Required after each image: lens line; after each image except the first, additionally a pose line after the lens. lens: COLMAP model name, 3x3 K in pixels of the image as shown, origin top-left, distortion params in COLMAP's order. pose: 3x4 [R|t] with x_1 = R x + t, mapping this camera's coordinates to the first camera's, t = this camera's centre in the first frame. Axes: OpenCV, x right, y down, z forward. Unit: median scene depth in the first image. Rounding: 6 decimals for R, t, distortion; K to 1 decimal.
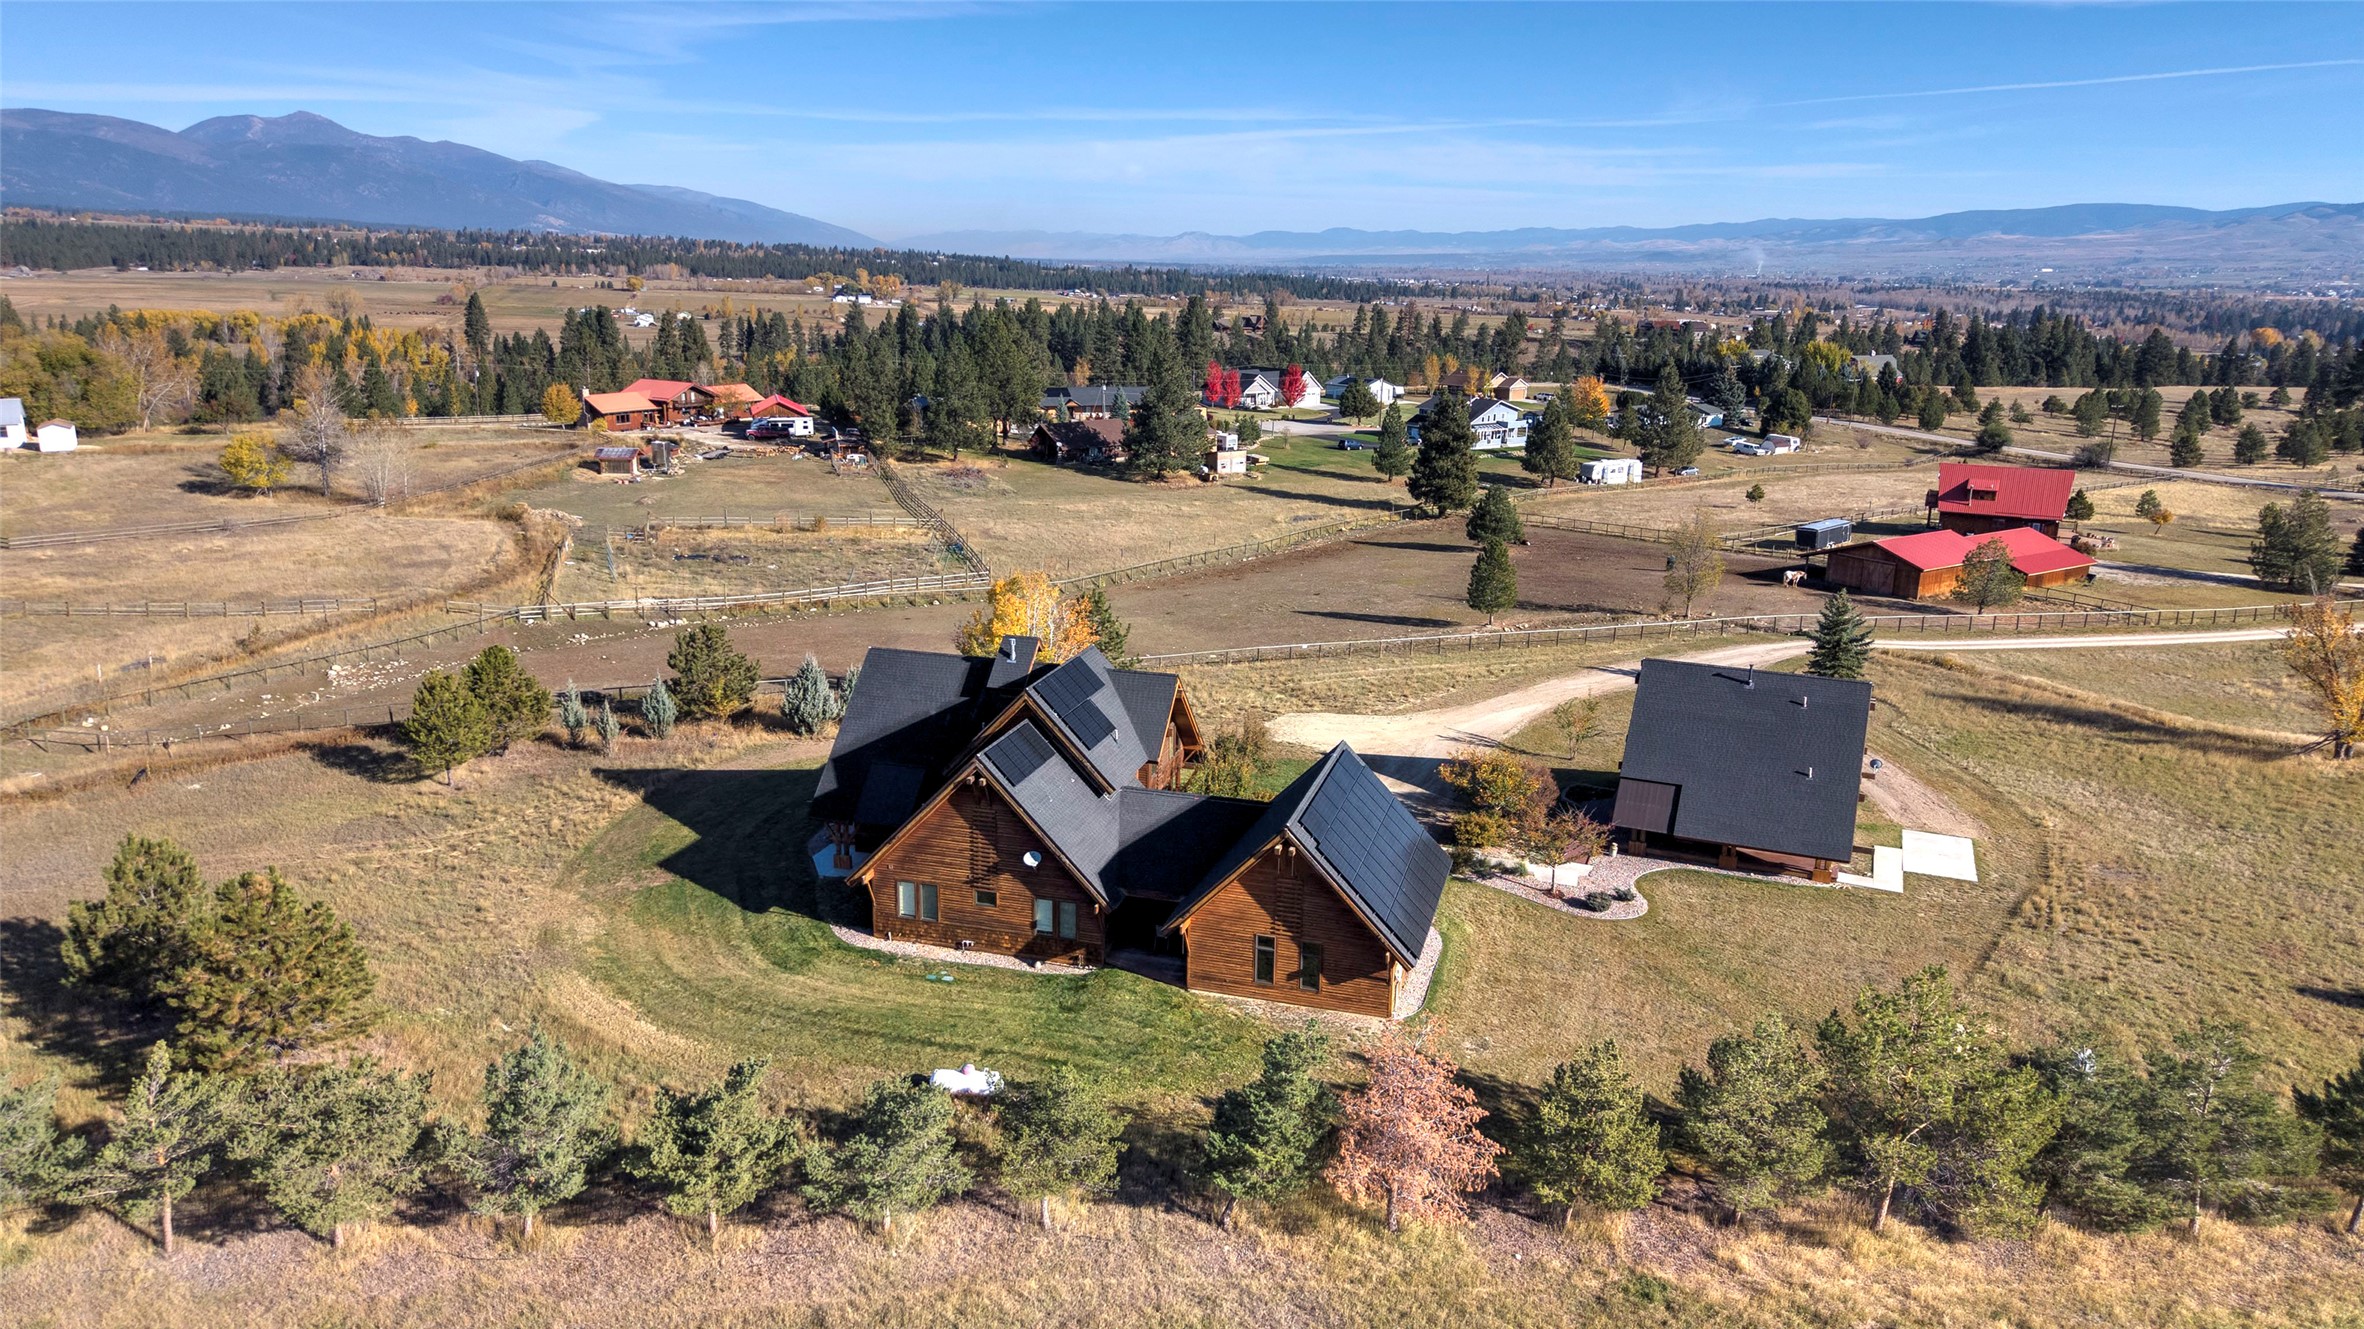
lens RADIAL K [[1582.4, 0, 1177.8], [0, 1582.4, 670.2], [0, 0, 1]] dist [0.027383, -0.031392]
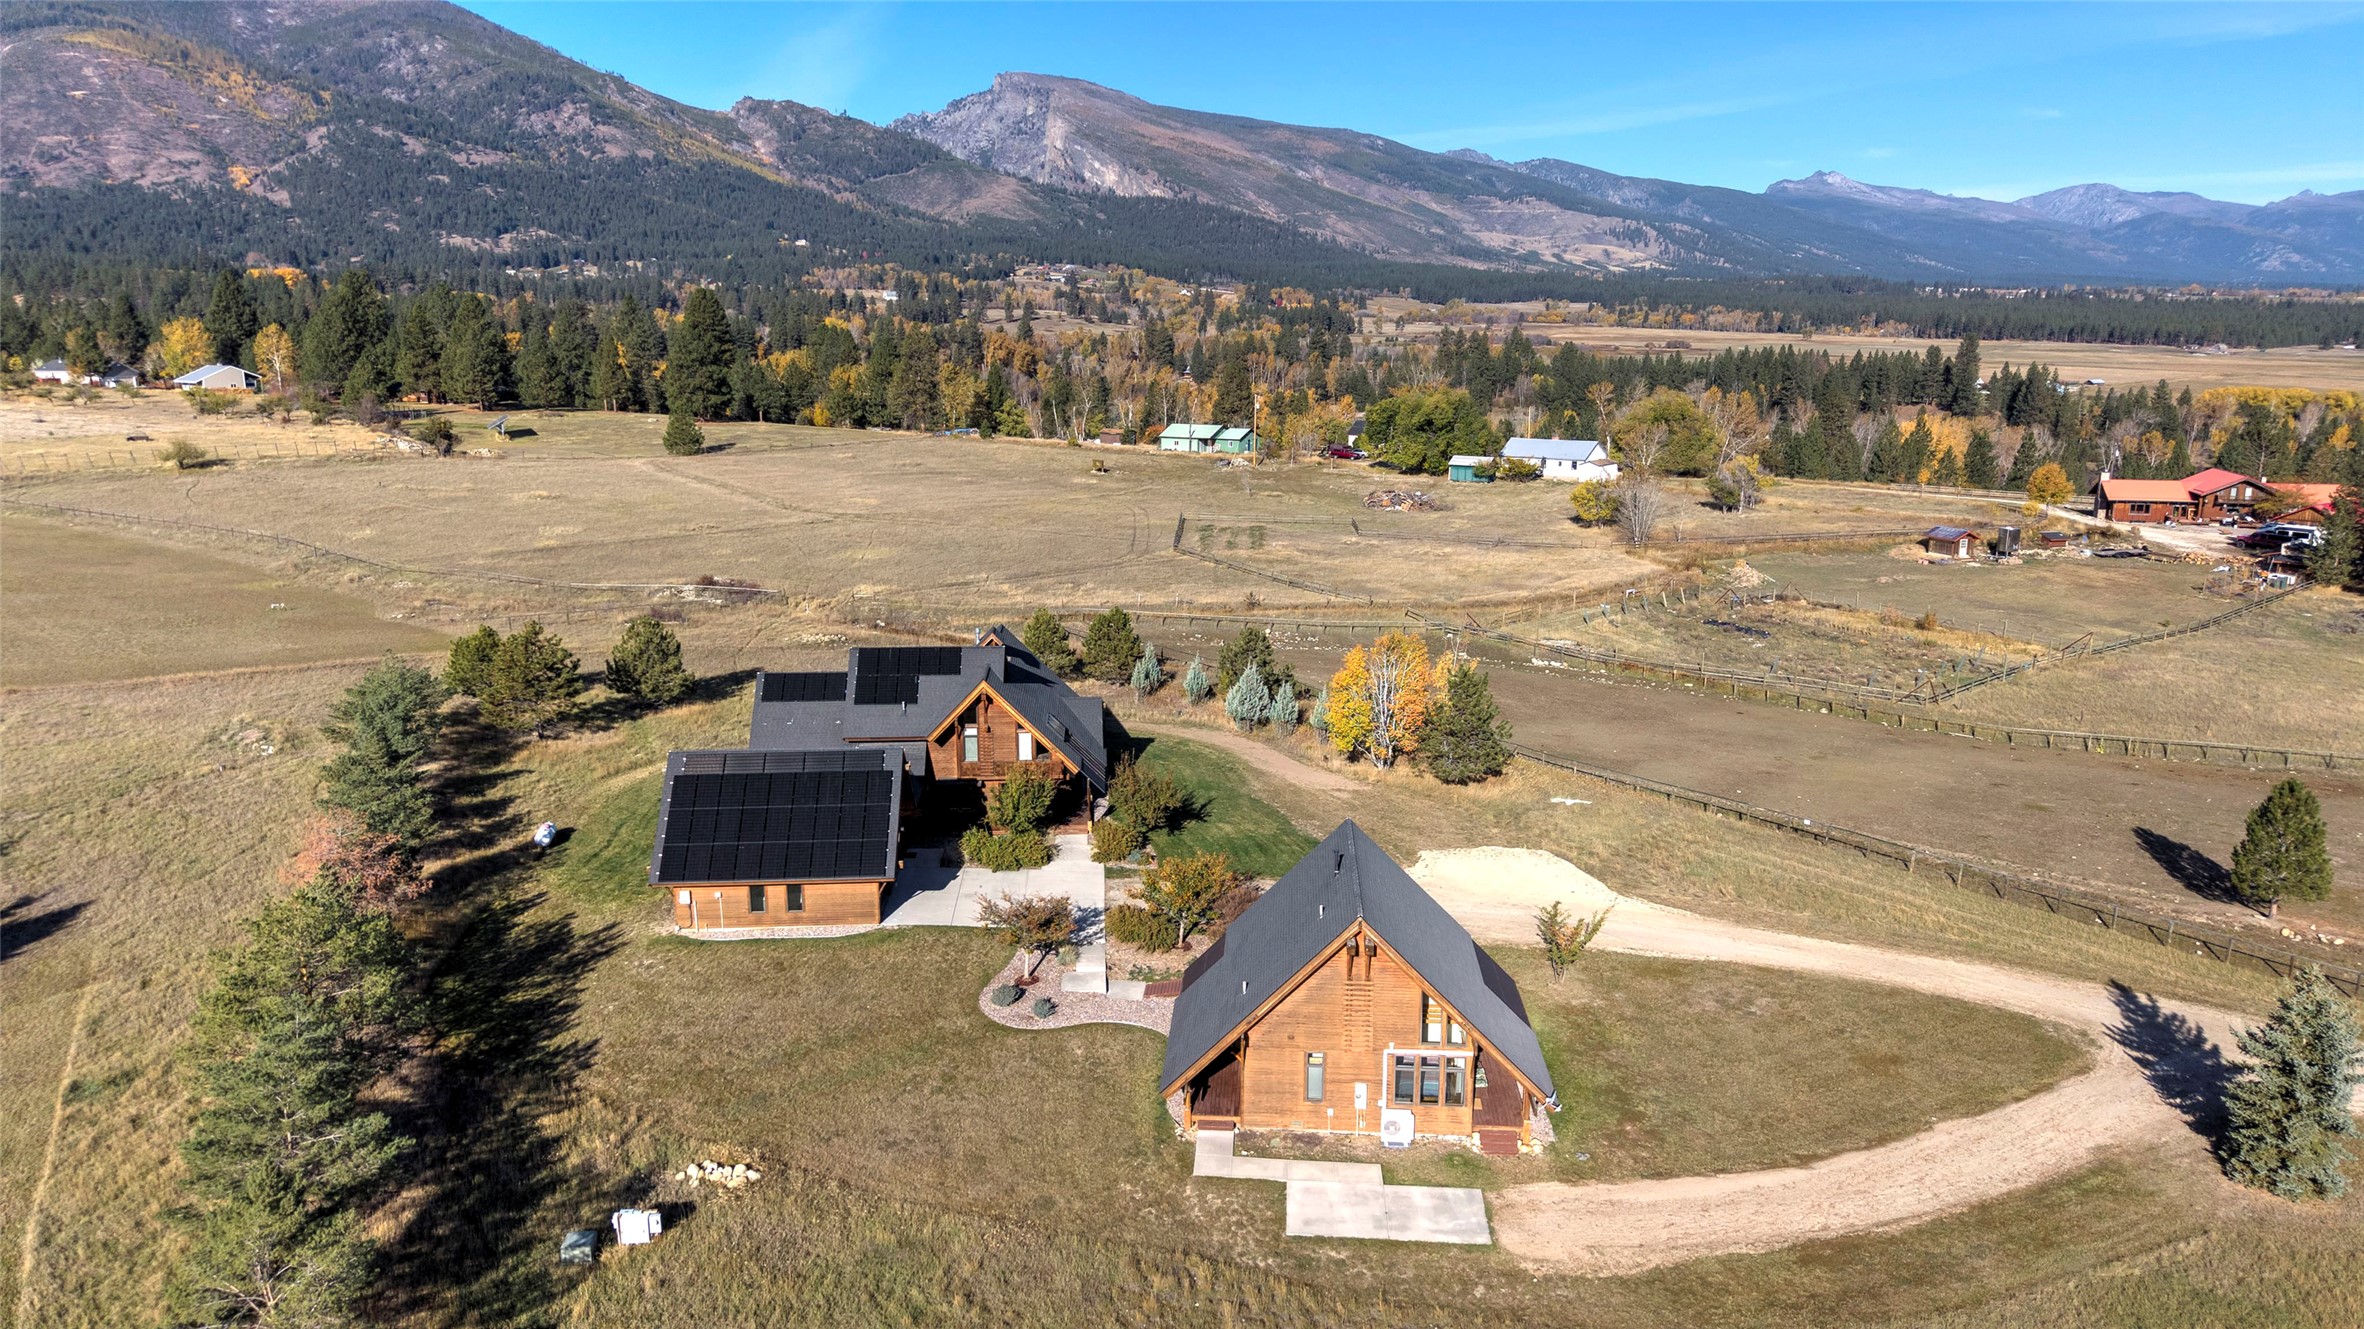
lens RADIAL K [[1582.4, 0, 1177.8], [0, 1582.4, 670.2], [0, 0, 1]] dist [0.027383, -0.031392]
pose [[0.330098, 0.190397, -0.924545, 0.301581], [-0.233636, 0.965451, 0.115404, -0.046044], [0.914576, 0.177913, 0.363177, 0.192126]]
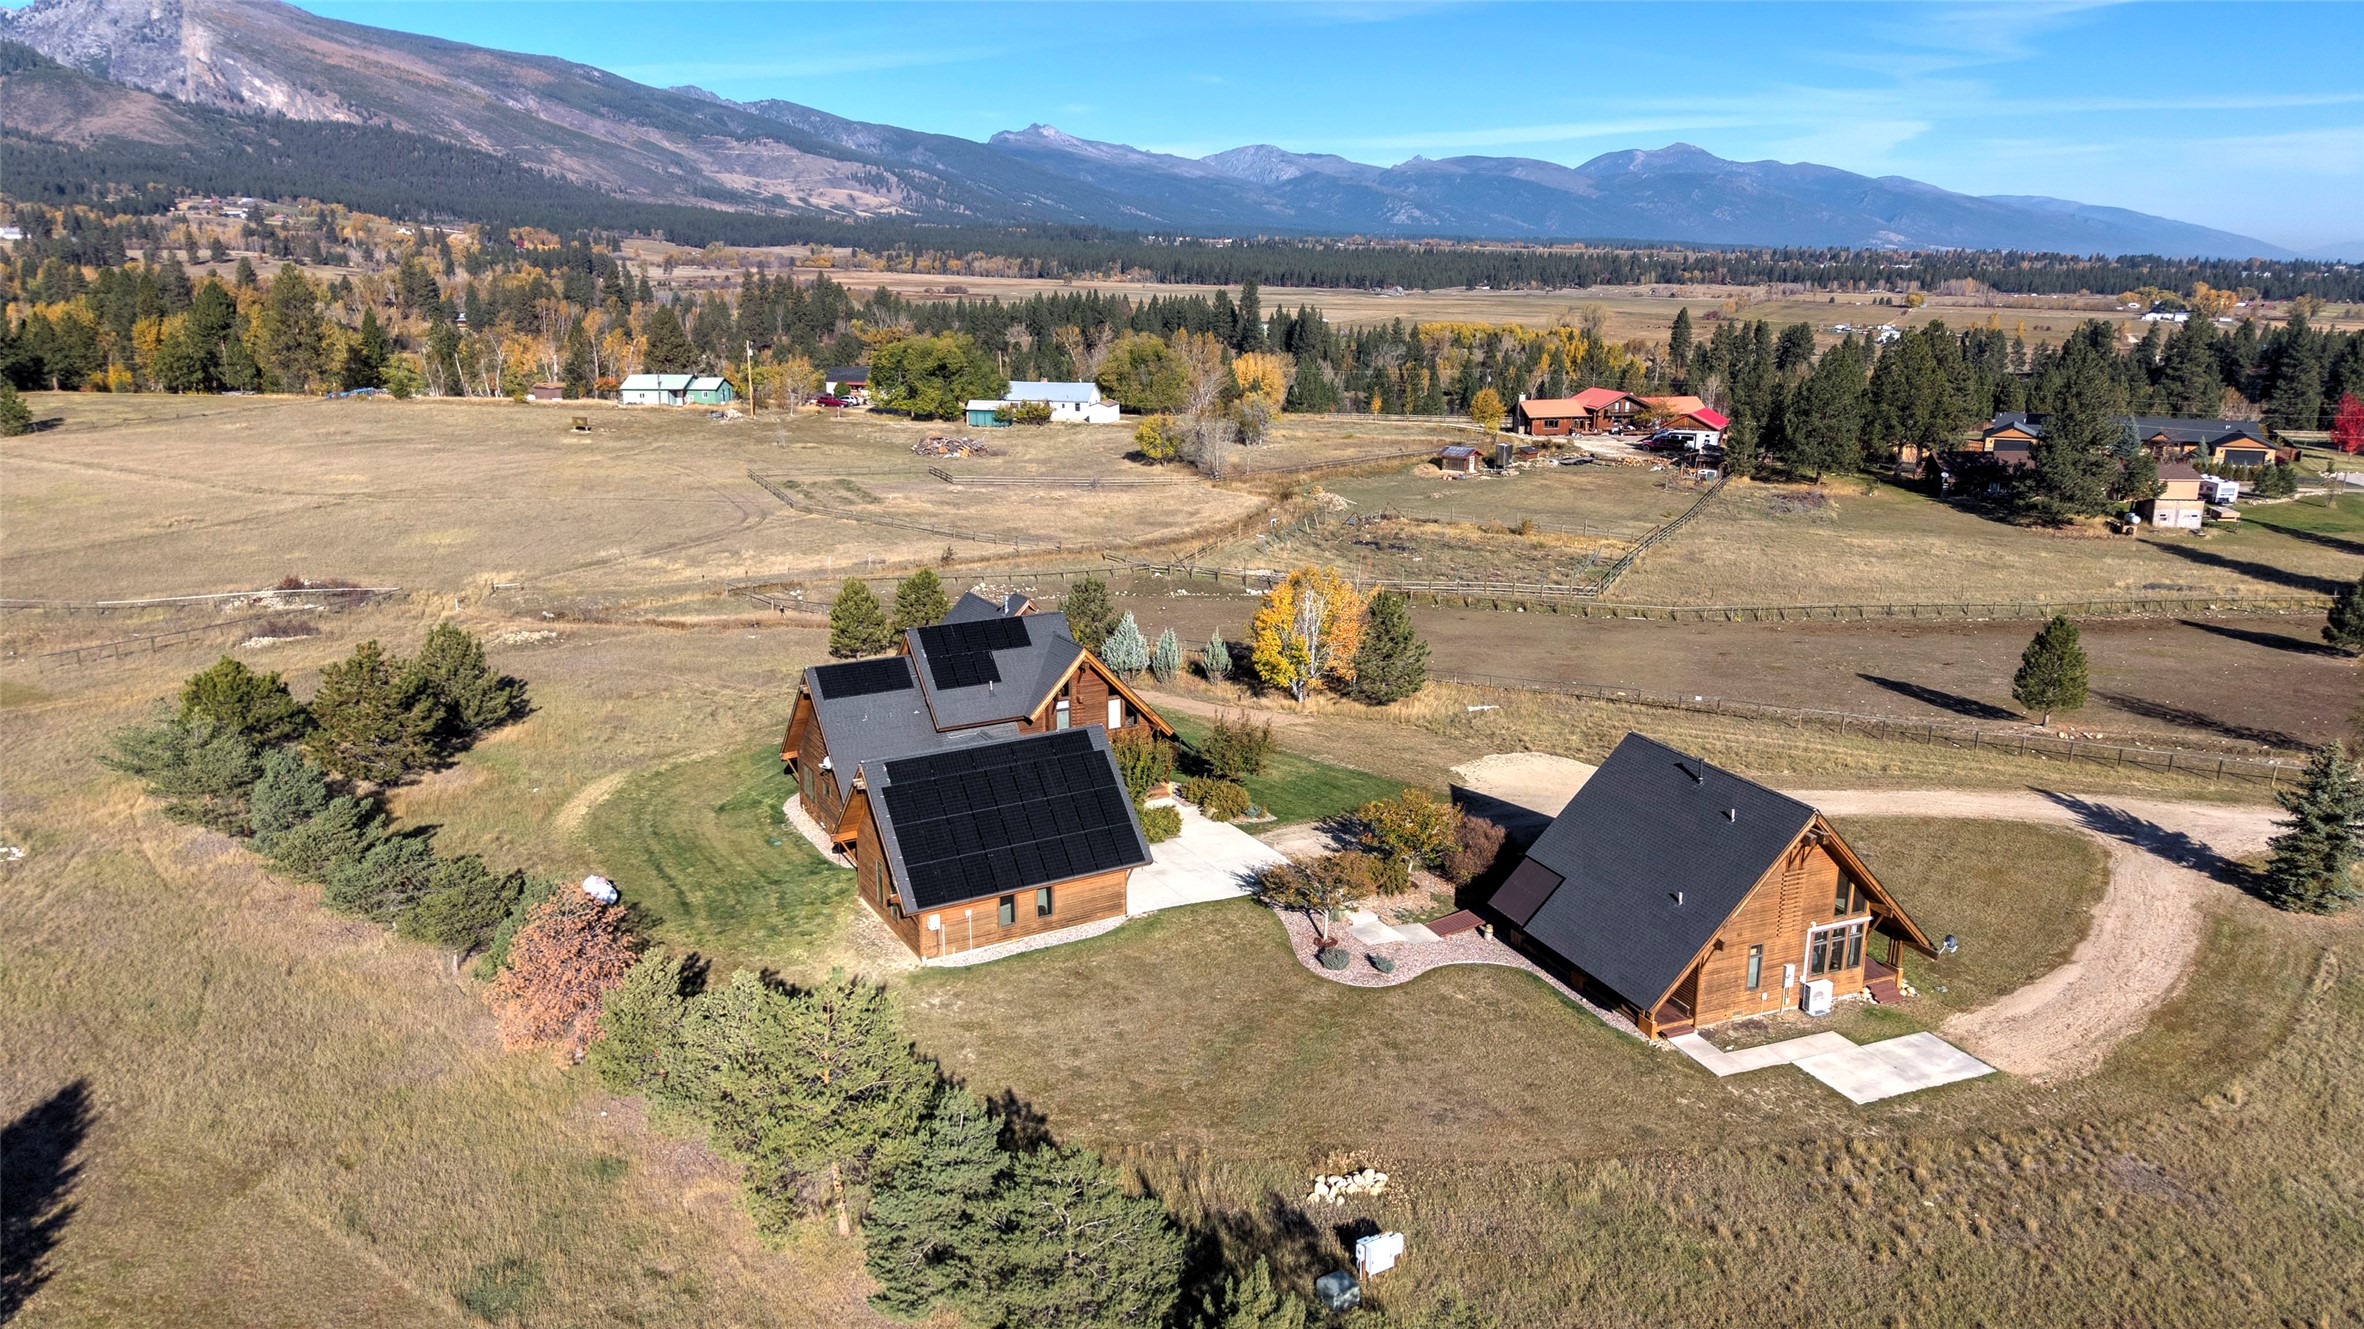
lens RADIAL K [[1582.4, 0, 1177.8], [0, 1582.4, 670.2], [0, 0, 1]] dist [0.027383, -0.031392]
pose [[0.712700, 0.160454, -0.682872, 0.212111], [-0.167411, 0.984264, 0.056548, -0.014264], [0.681199, 0.074019, 0.728347, 0.070631]]
